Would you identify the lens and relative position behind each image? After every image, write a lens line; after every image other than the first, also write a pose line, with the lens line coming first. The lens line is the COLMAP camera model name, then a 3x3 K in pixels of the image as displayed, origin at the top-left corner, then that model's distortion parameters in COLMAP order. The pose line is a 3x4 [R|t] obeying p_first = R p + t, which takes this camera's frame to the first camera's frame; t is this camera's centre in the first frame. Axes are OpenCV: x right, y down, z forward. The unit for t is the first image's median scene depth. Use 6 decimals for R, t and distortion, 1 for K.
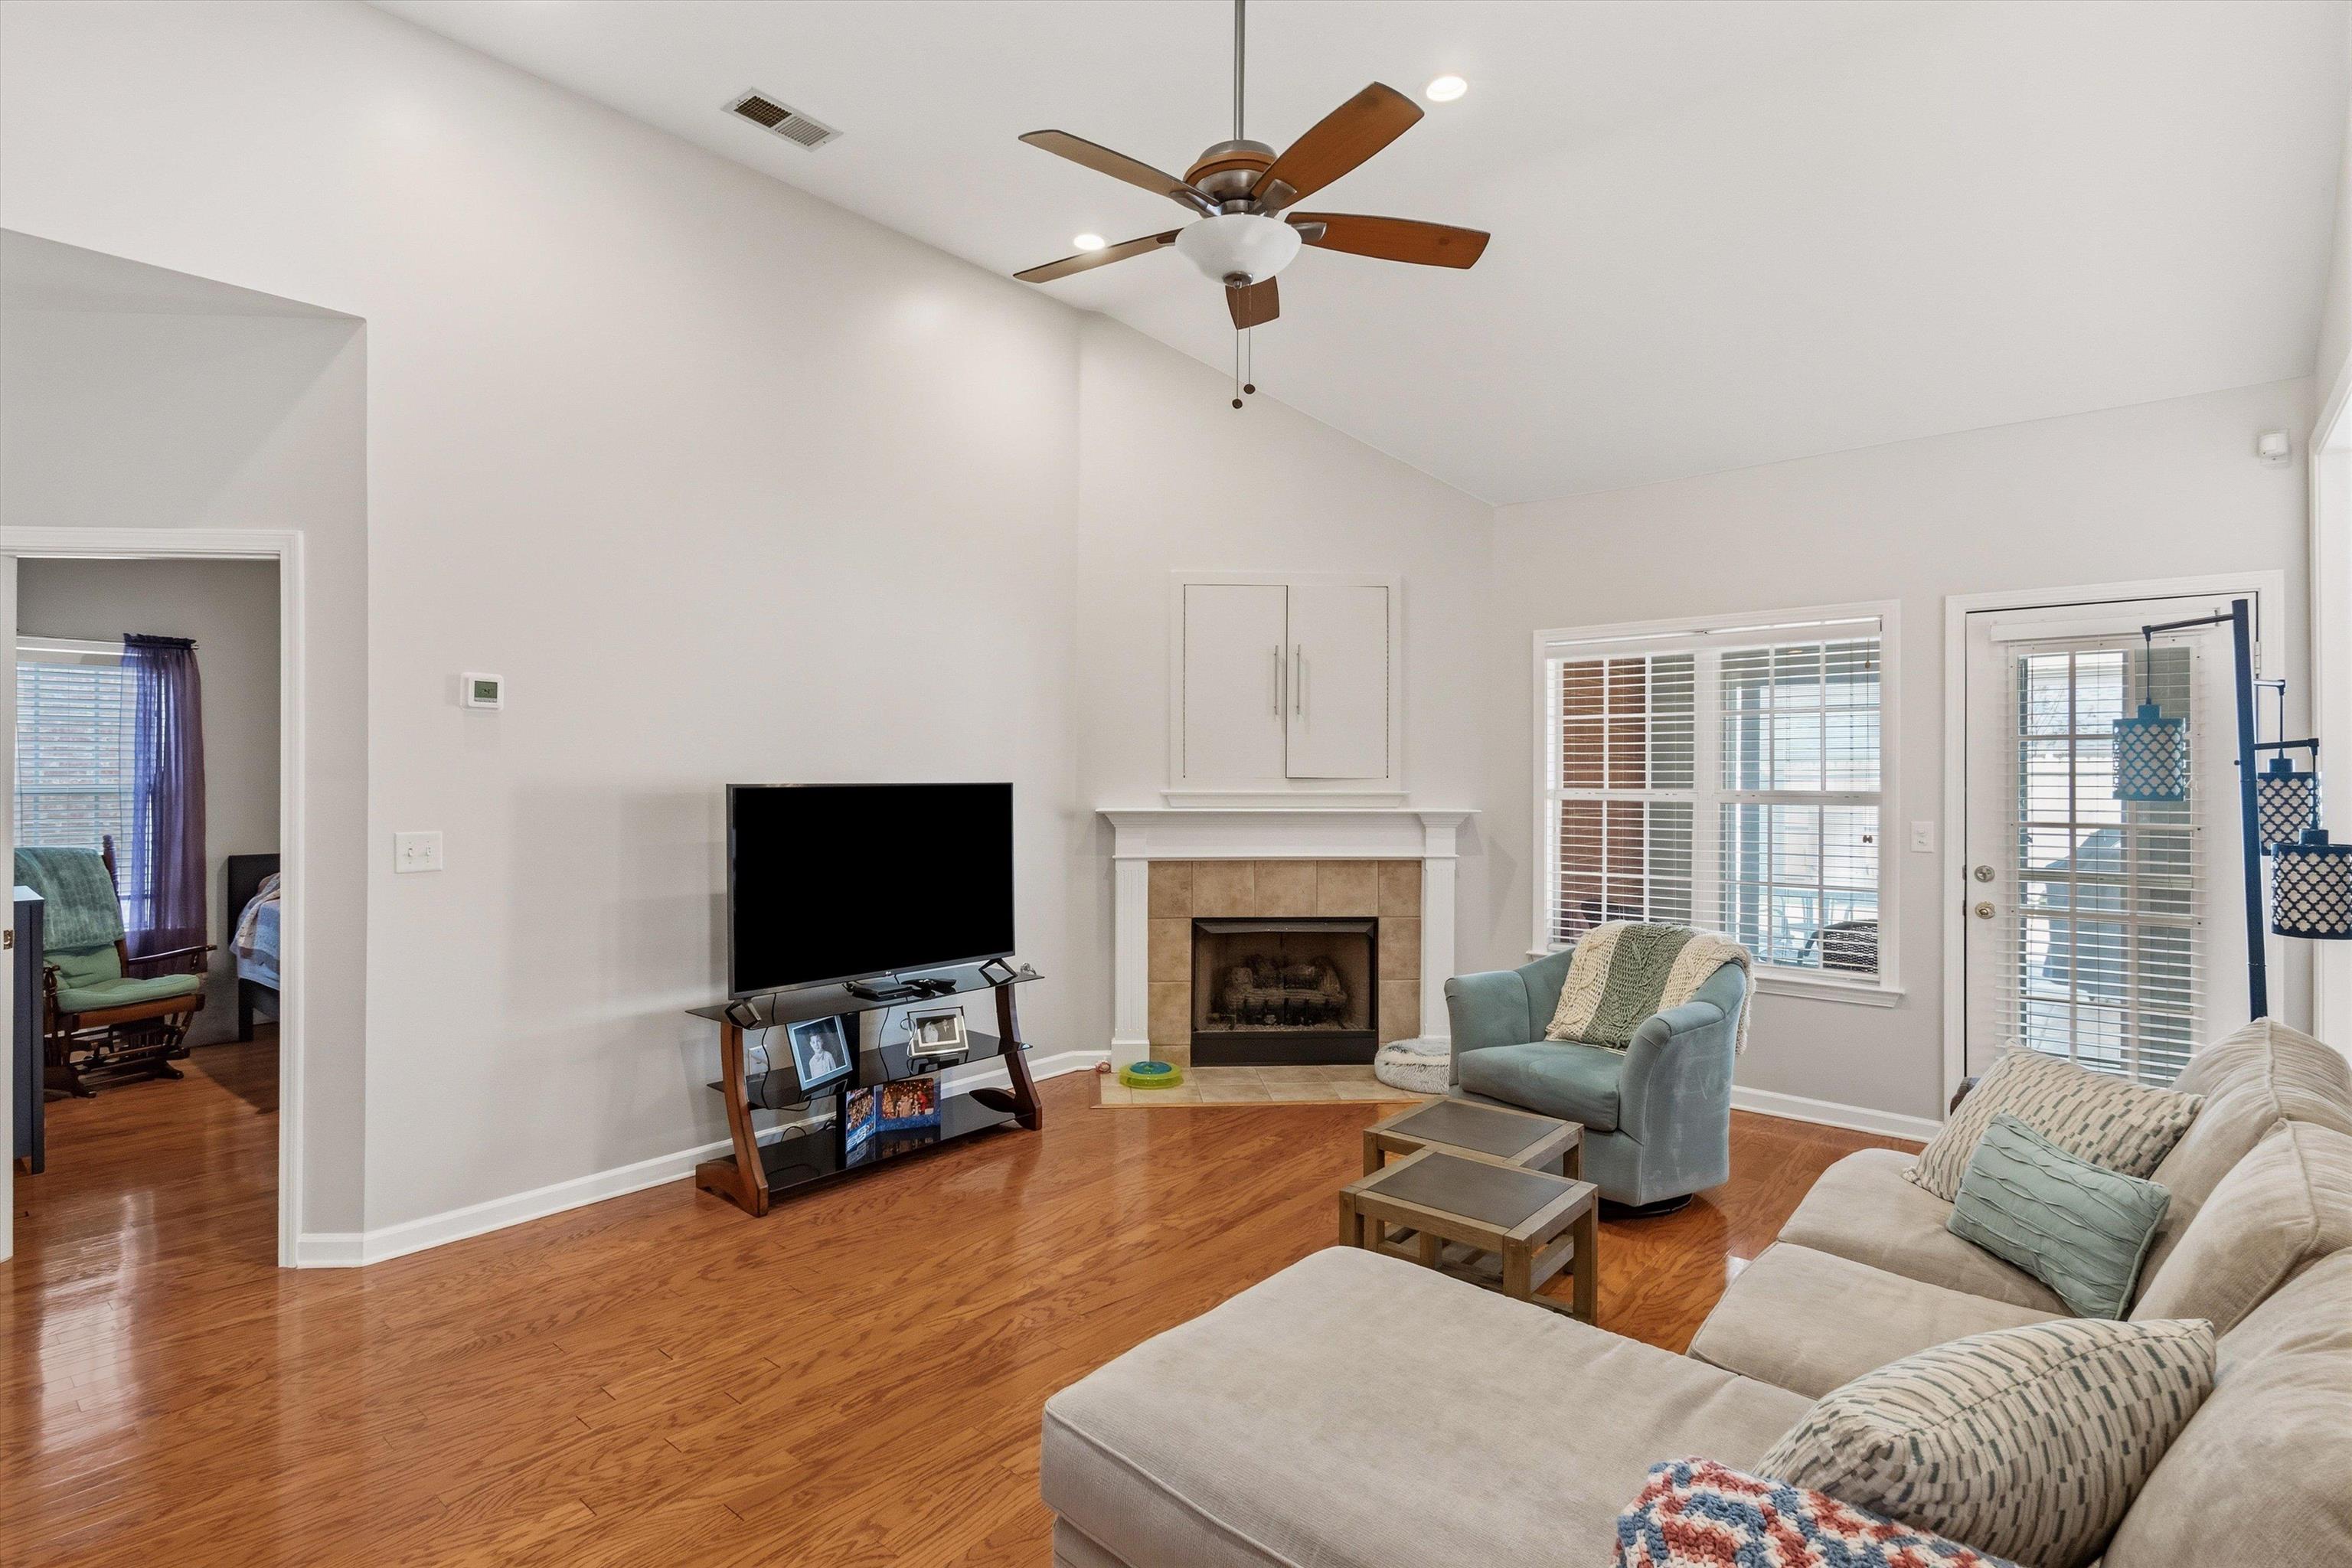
lens RADIAL K [[1134.2, 0, 1171.9], [0, 1134.2, 781.6], [0, 0, 1]] dist [0.006038, -0.000726]
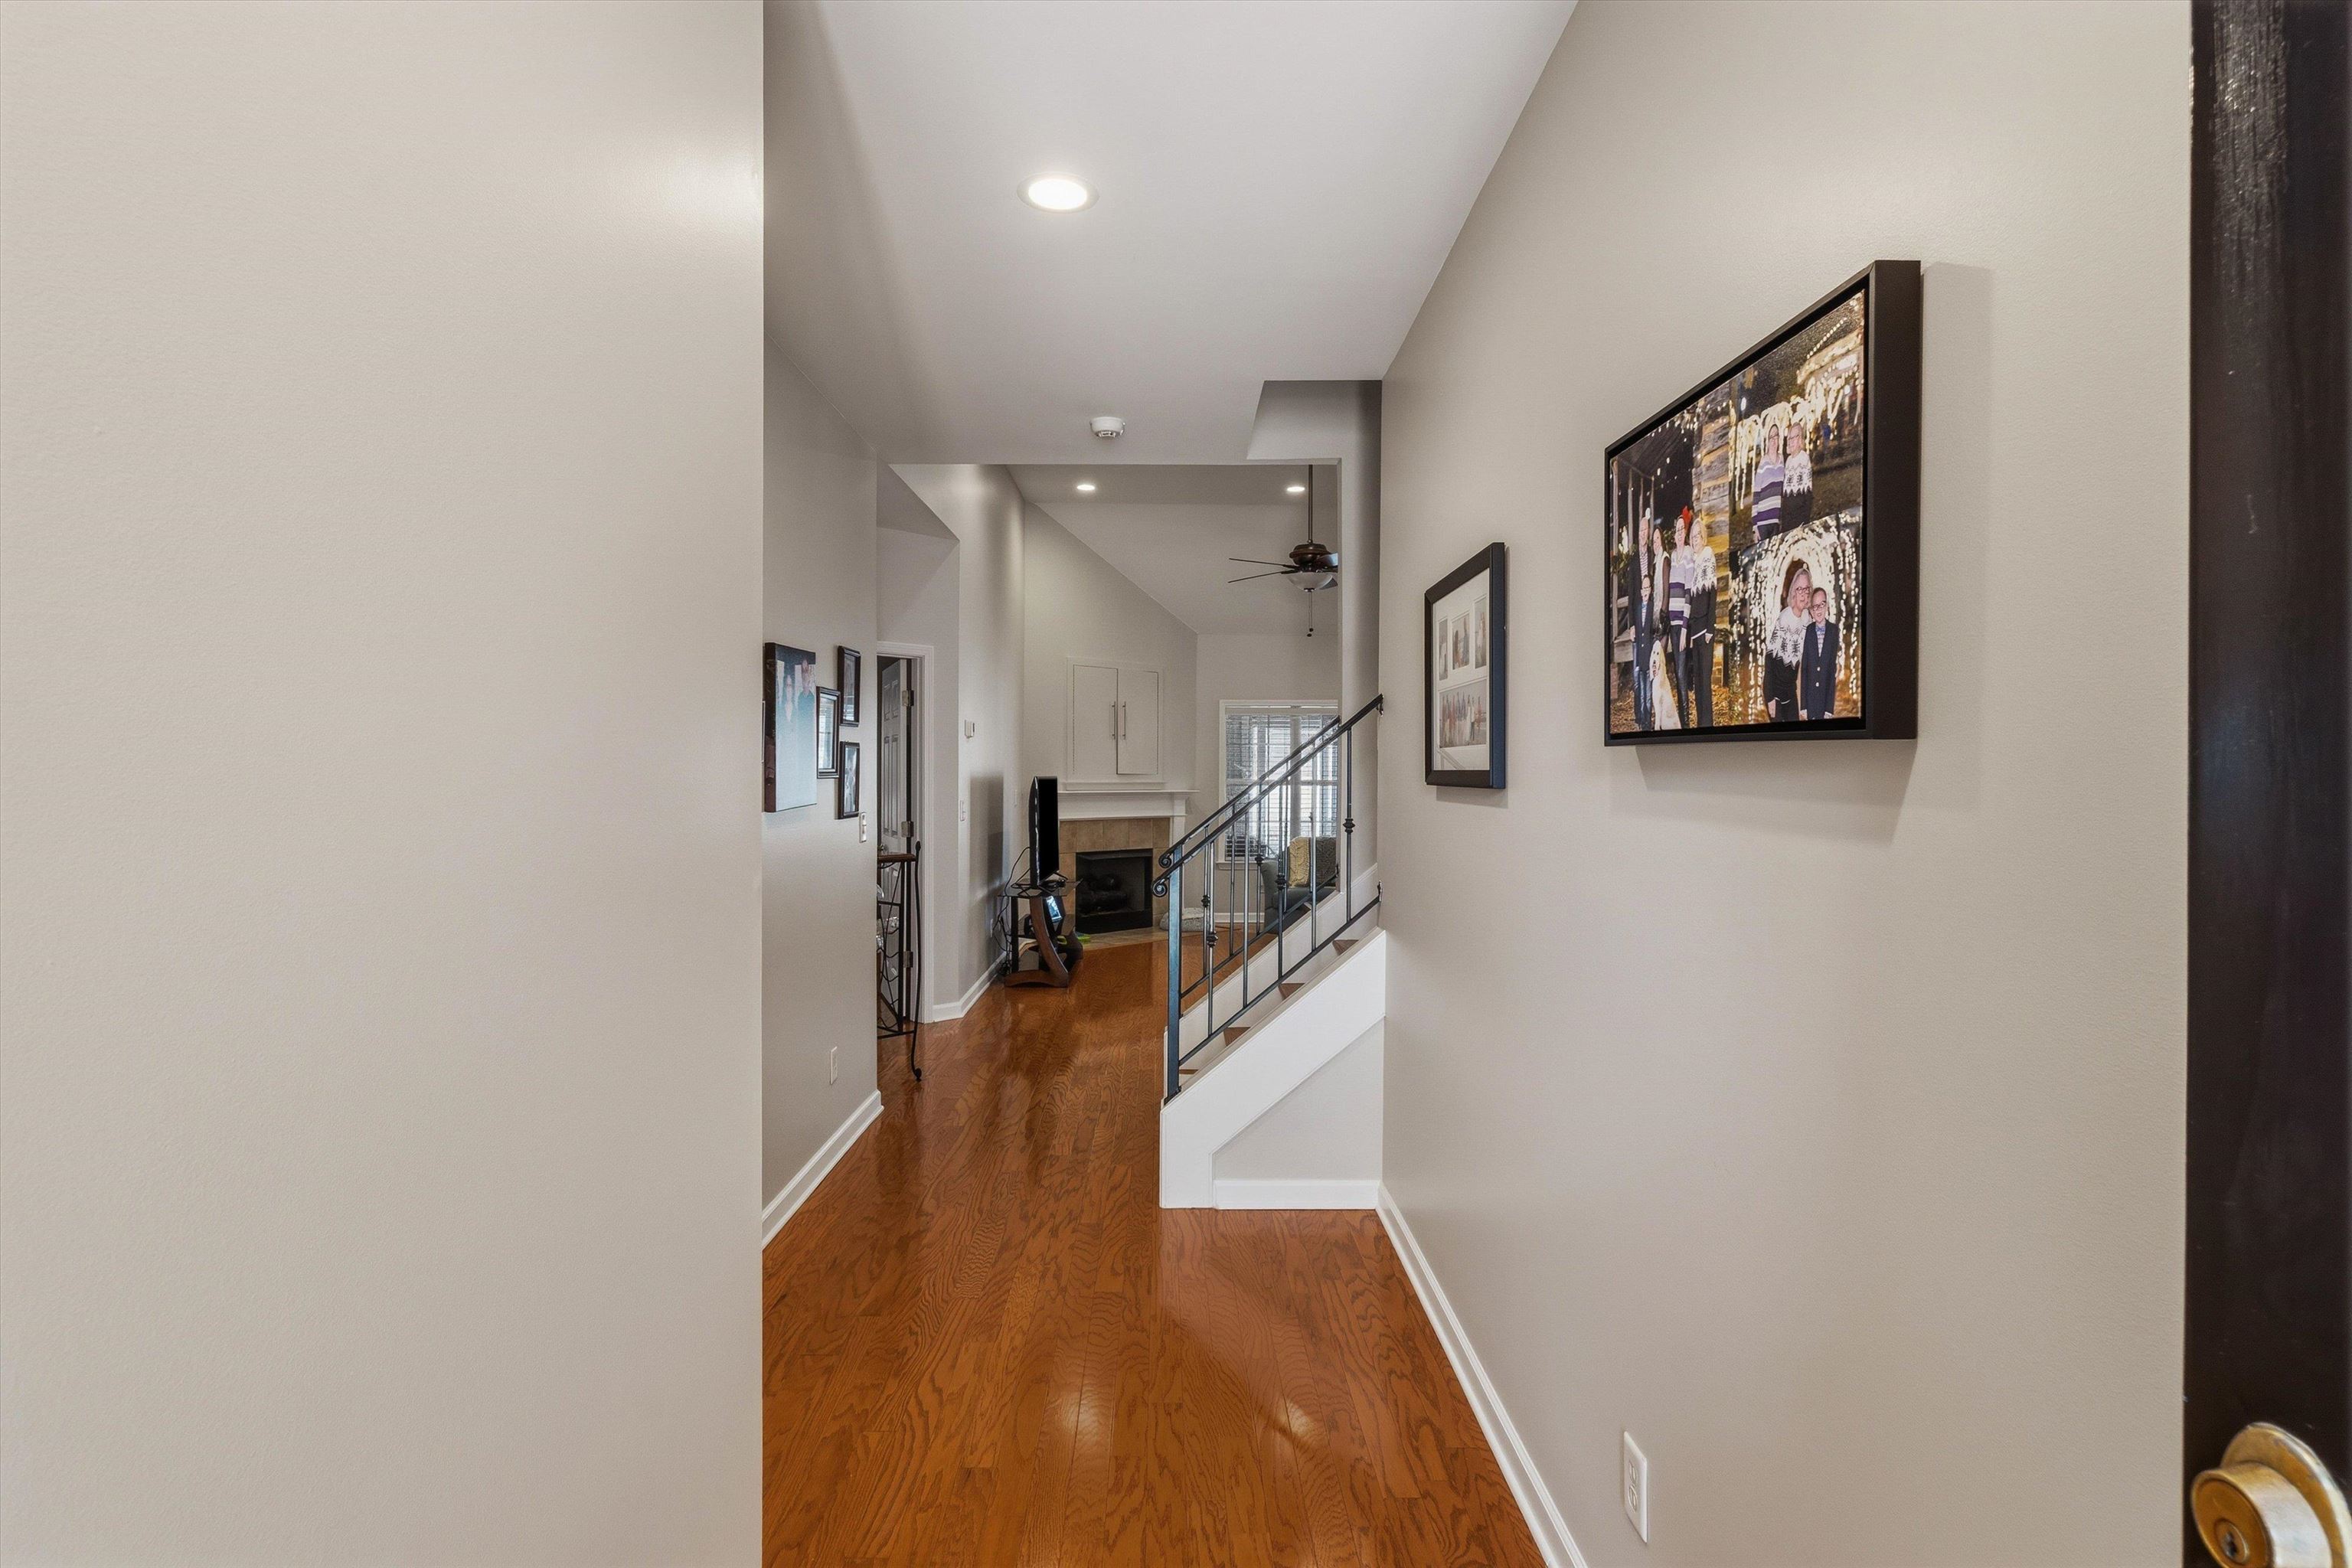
lens RADIAL K [[1134.2, 0, 1173.8], [0, 1134.2, 778.4], [0, 0, 1]] dist [0.006038, -0.000726]
pose [[0.761557, -0.000063, 0.648098, -1.021880], [0.000946, 0.999999, -0.001014, 0.005140], [-0.648097, 0.001386, 0.761556, -0.457726]]
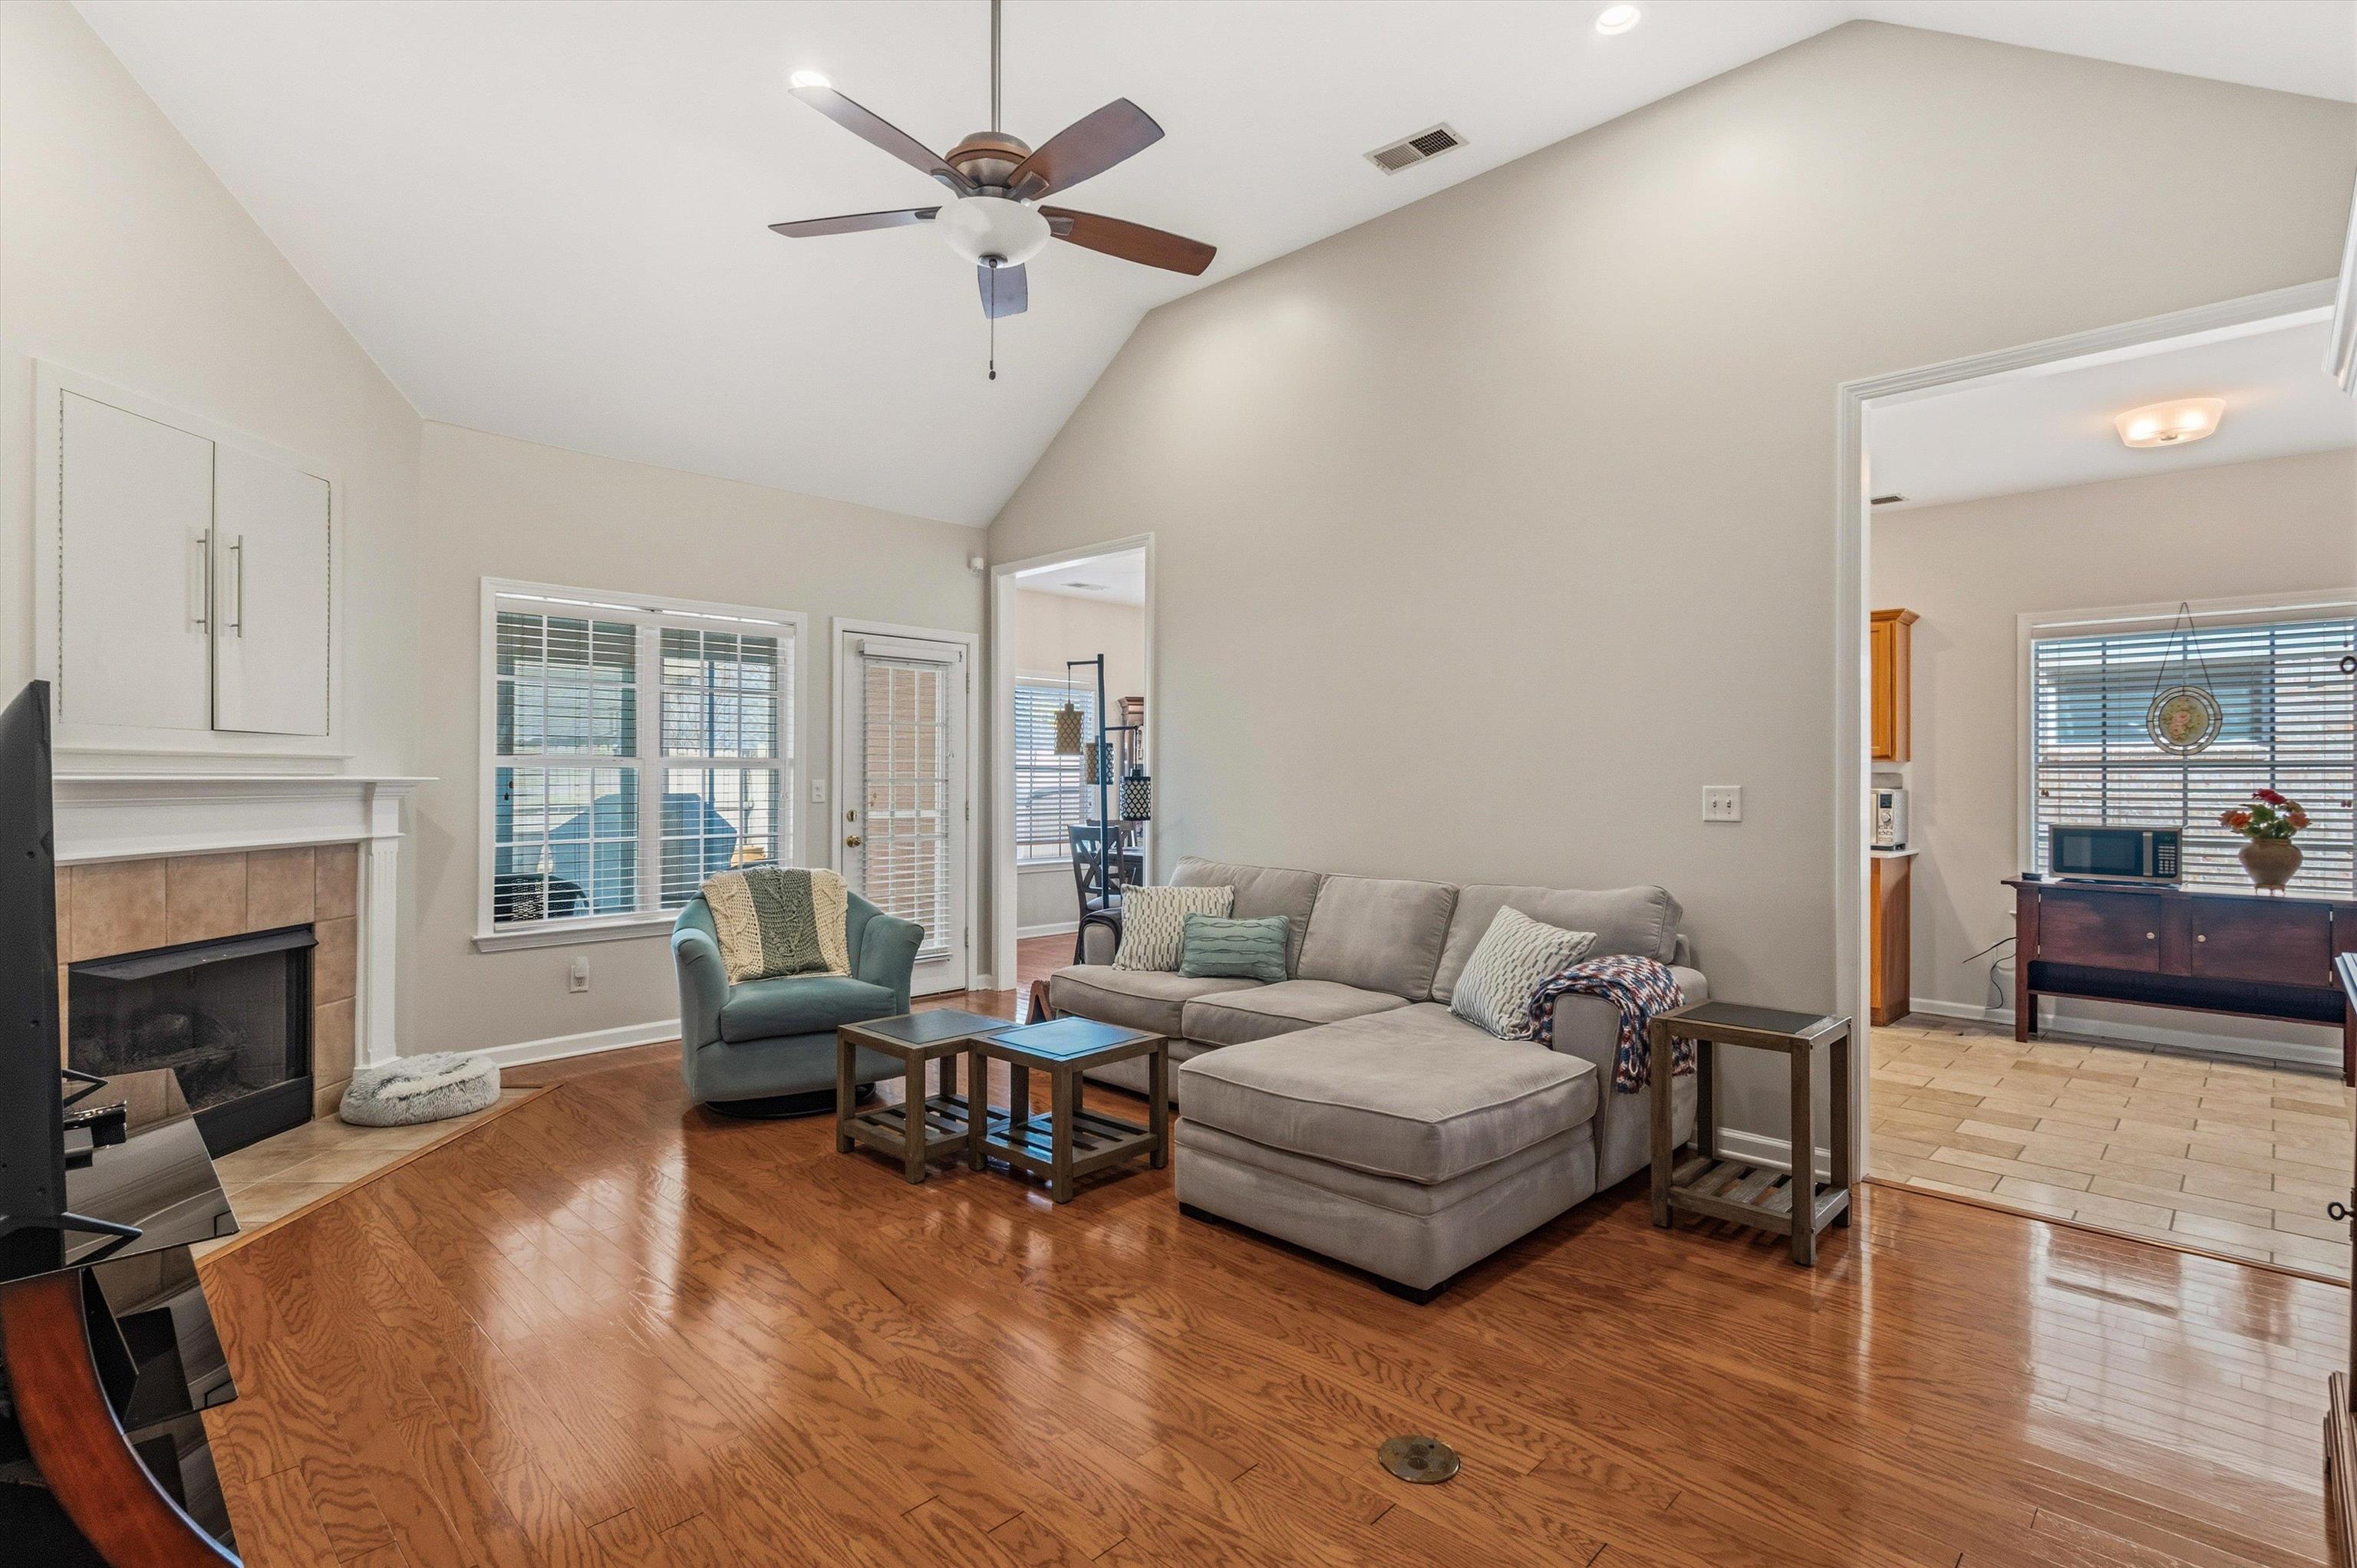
lens RADIAL K [[1136.5, 0, 1165.2], [0, 1136.5, 777.9], [0, 0, 1]] dist [0.006038, -0.000726]
pose [[0.067783, -0.001123, 0.997699, -0.531492], [0.003790, 0.999992, 0.000869, 0.026721], [-0.997693, 0.003722, 0.067787, 0.400059]]
